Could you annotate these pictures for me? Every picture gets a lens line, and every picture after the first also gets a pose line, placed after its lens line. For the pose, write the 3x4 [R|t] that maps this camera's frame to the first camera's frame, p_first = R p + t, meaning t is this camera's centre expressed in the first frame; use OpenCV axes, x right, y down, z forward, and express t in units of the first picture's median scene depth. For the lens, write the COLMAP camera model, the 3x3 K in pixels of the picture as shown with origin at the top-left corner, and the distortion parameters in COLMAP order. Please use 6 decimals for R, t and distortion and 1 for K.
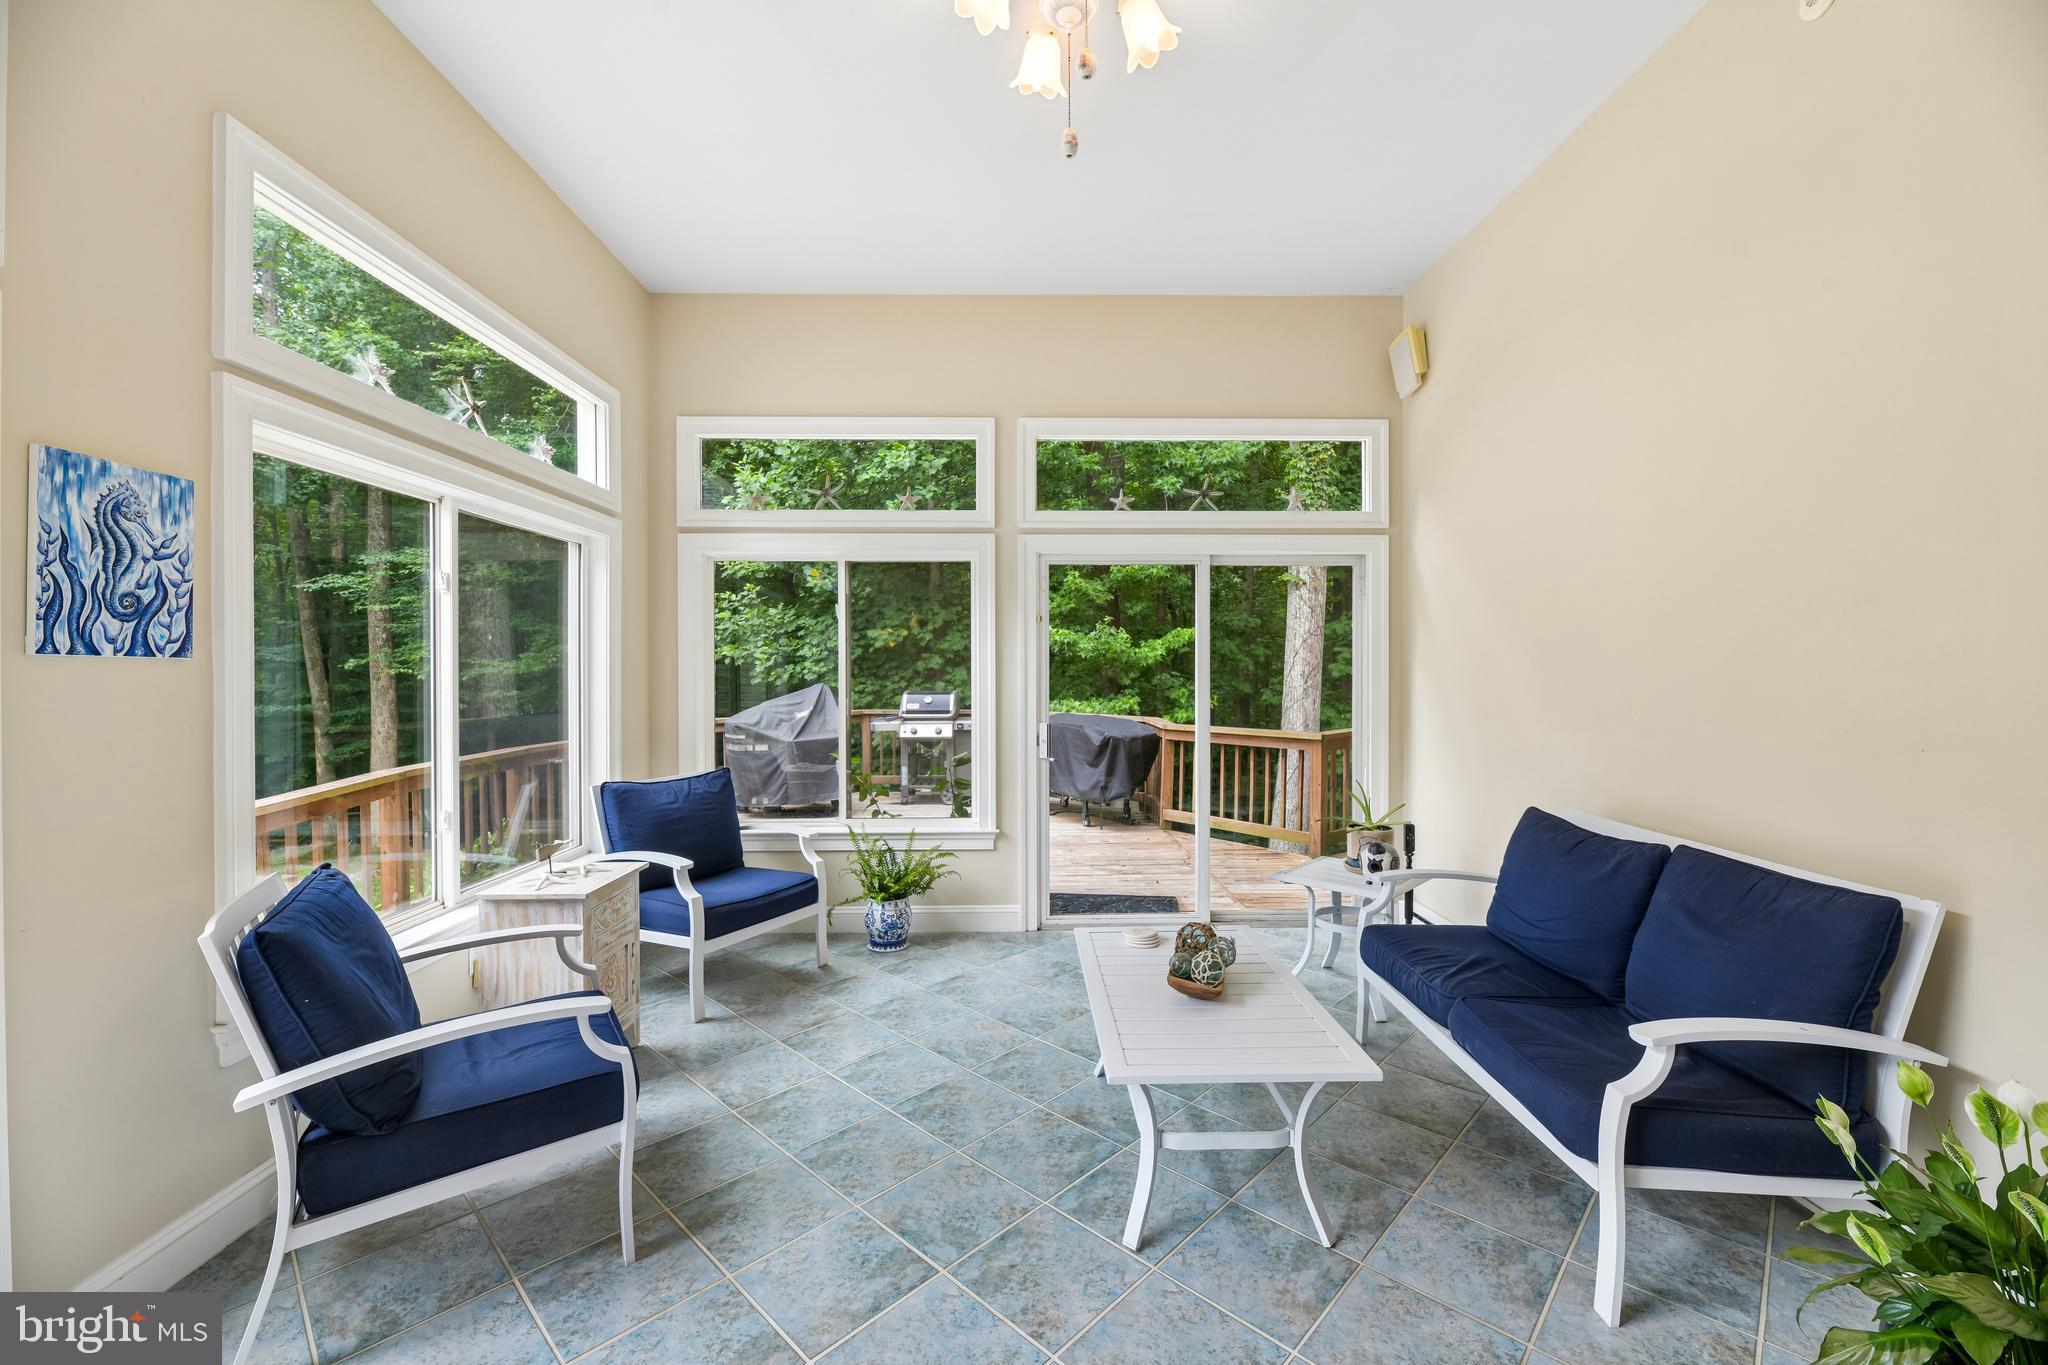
lens RADIAL K [[821.1, 0, 1033.5], [0, 821.1, 679.0], [0, 0, 1]] dist [-0.001577, -0.002841]
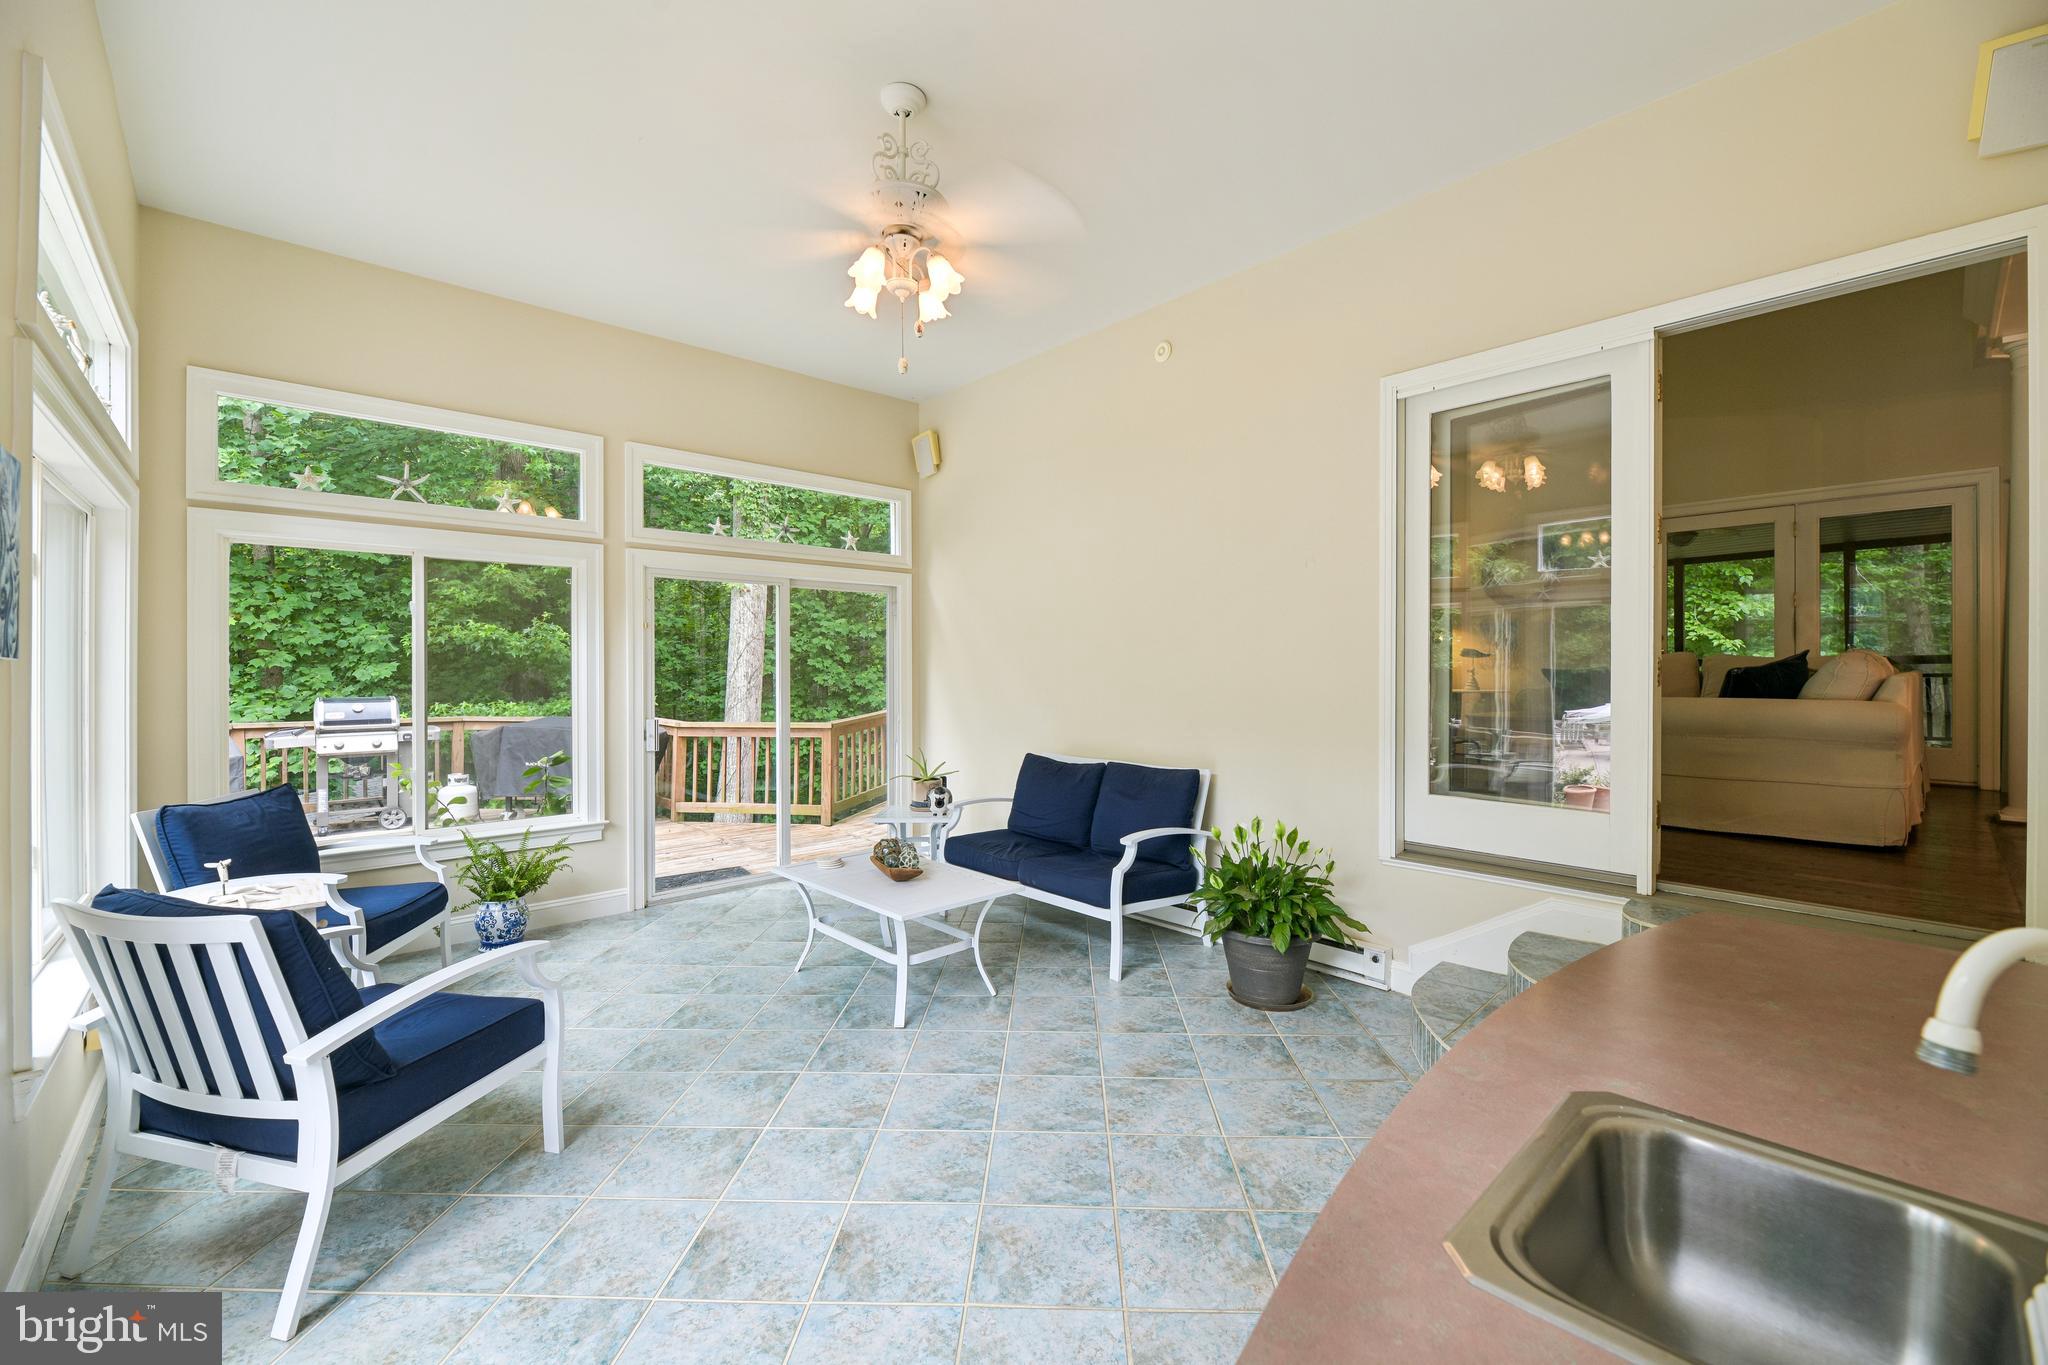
lens RADIAL K [[821.1, 0, 1034.8], [0, 821.1, 678.5], [0, 0, 1]] dist [-0.001577, -0.002841]
pose [[0.747863, -0.006880, 0.663818, -0.599731], [0.008239, 0.999965, 0.001082, 0.002156], [-0.663802, 0.004660, 0.747894, -0.314998]]
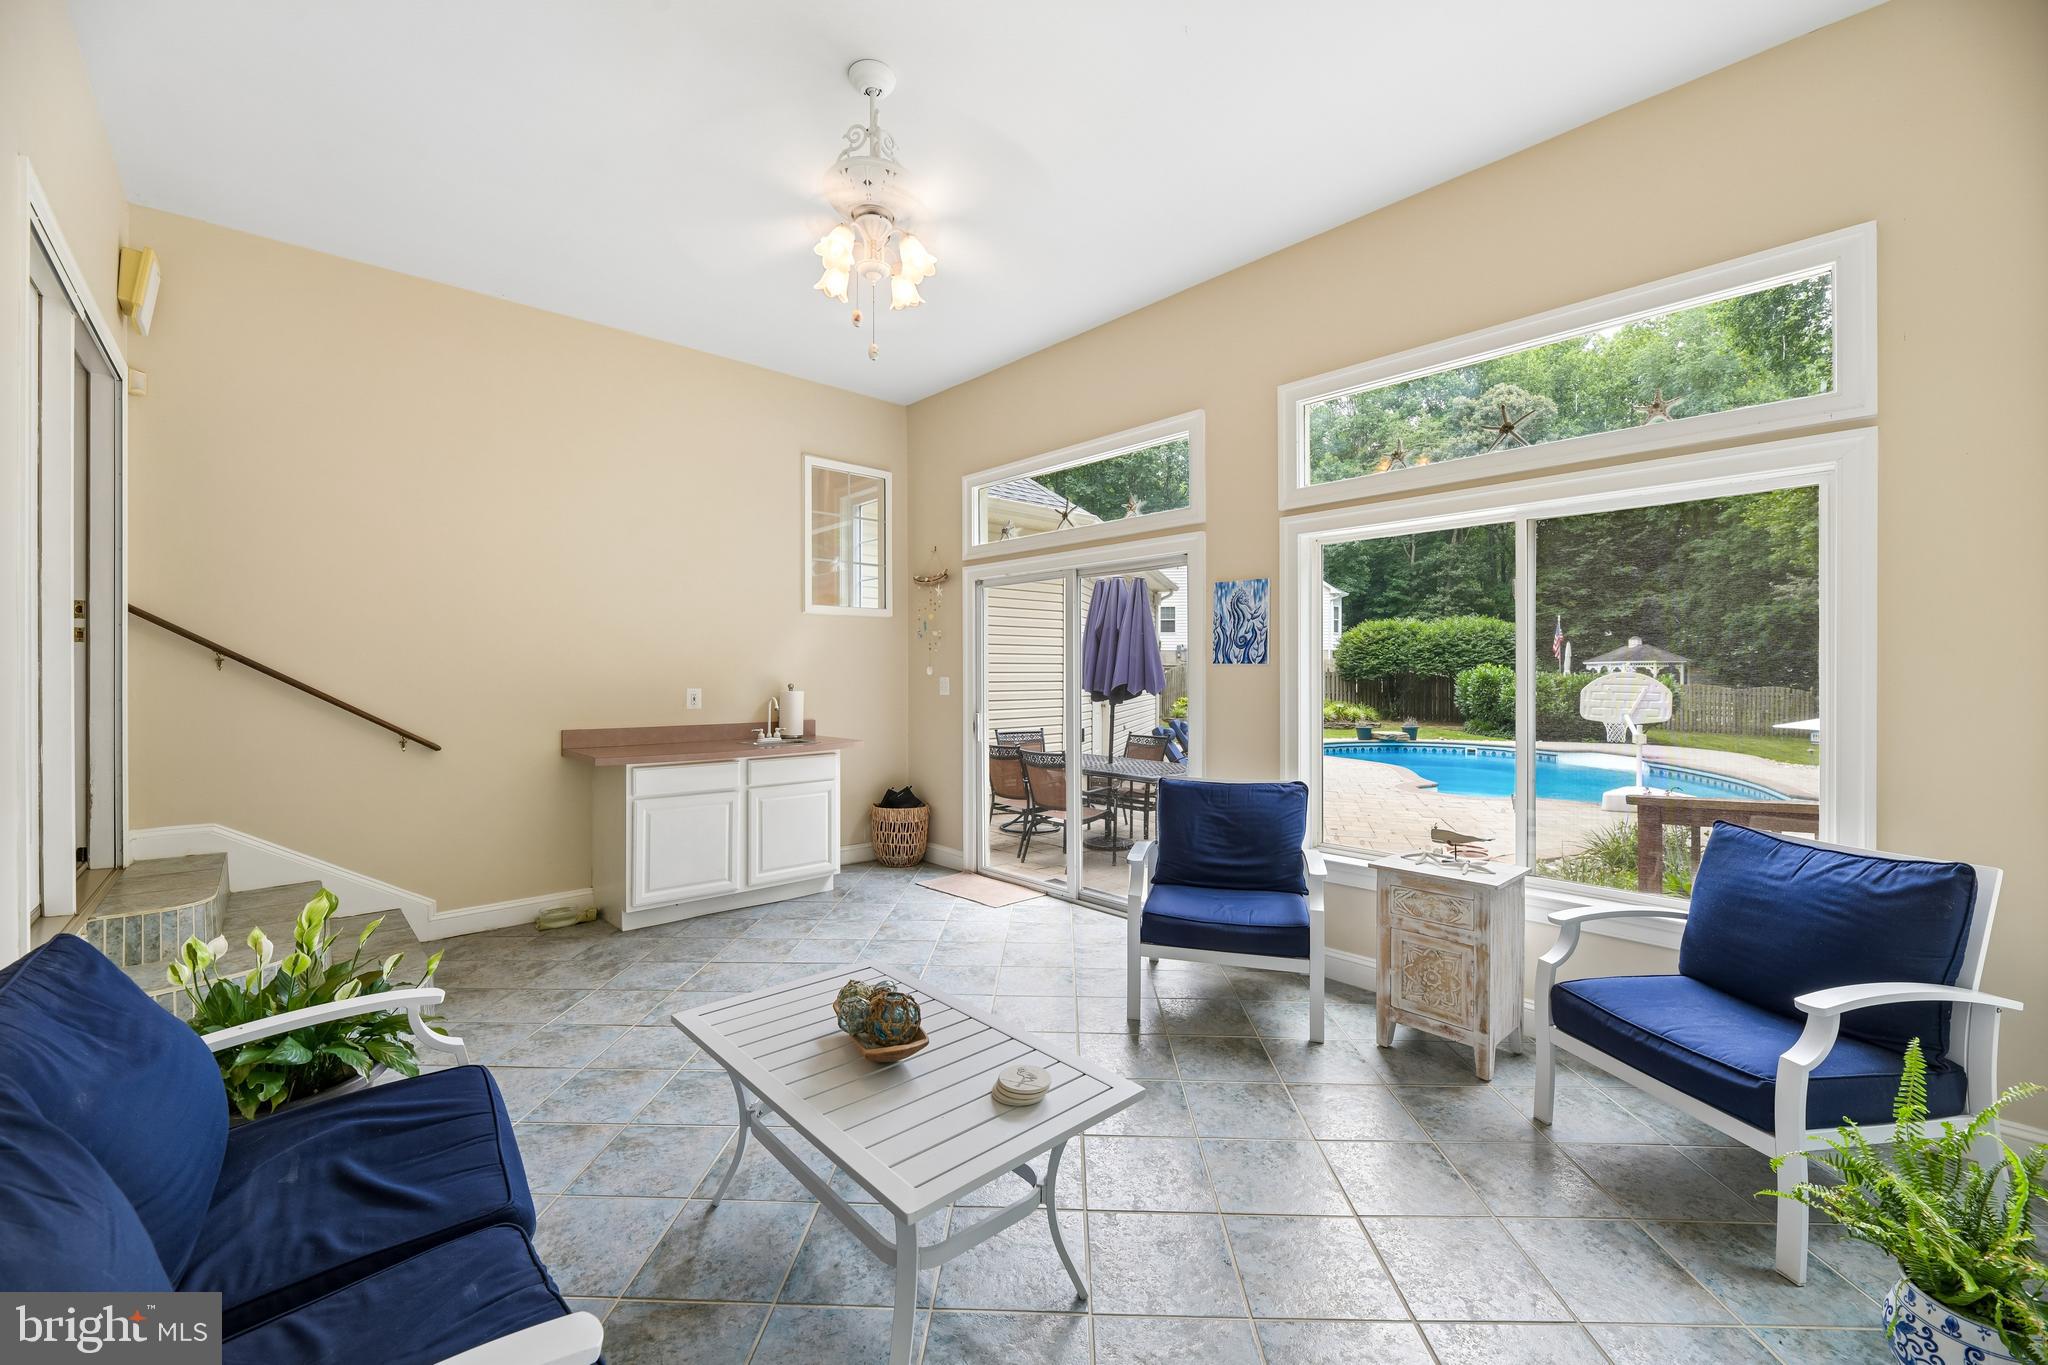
lens RADIAL K [[821.1, 0, 1027.0], [0, 821.1, 674.1], [0, 0, 1]] dist [-0.001577, -0.002841]
pose [[-0.749736, 0.002174, -0.661733, 0.612729], [-0.004589, 0.999953, 0.008484, -0.011114], [0.661721, 0.009397, -0.749691, 1.649166]]
